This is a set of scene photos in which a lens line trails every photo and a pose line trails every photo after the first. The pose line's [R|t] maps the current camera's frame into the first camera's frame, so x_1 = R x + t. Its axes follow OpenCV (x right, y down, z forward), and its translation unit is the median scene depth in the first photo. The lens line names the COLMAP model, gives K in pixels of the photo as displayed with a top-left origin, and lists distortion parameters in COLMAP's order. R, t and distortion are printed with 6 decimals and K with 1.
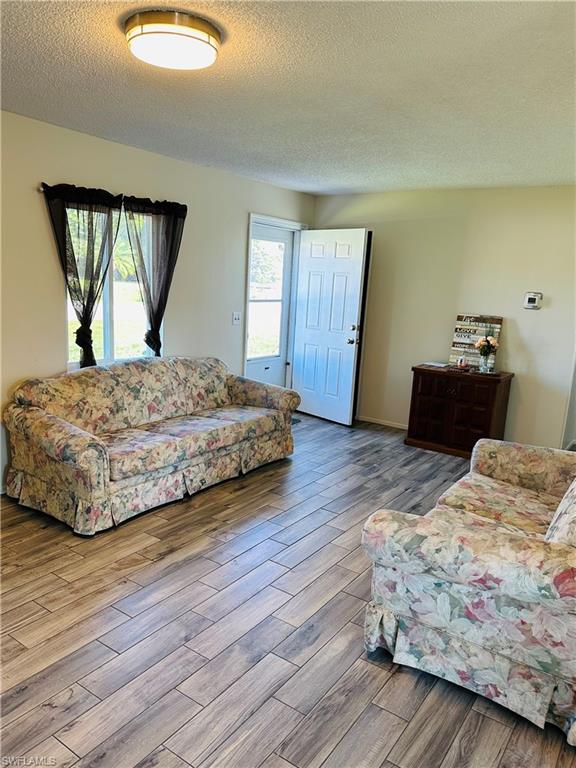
lens RADIAL K [[560.4, 0, 287.1], [0, 560.4, 387.2], [0, 0, 1]] dist [0.118174, 0.001573]
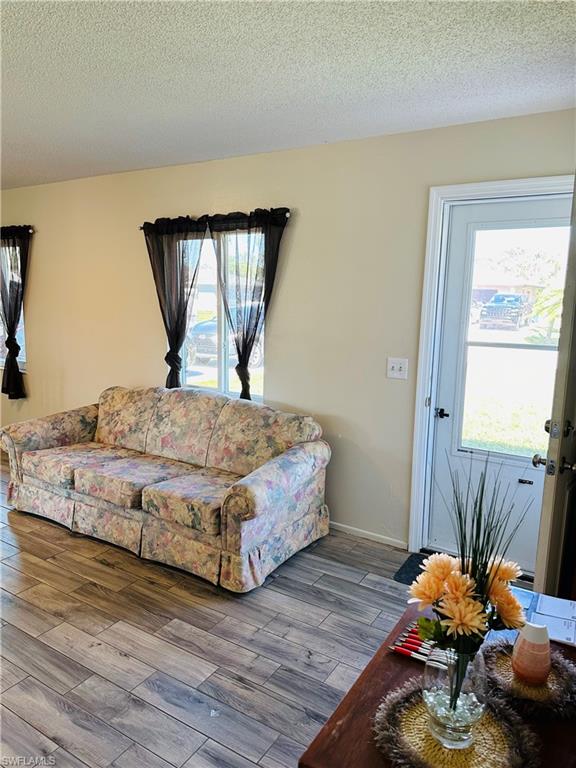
lens RADIAL K [[541.1, 0, 287.9], [0, 541.1, 382.6], [0, 0, 1]] dist [-0.002693, -0.011142]
pose [[0.061932, 0.098089, -0.993249, 0.617794], [-0.215117, 0.973082, 0.082684, -0.168007], [0.974623, 0.208544, 0.081365, 1.091426]]
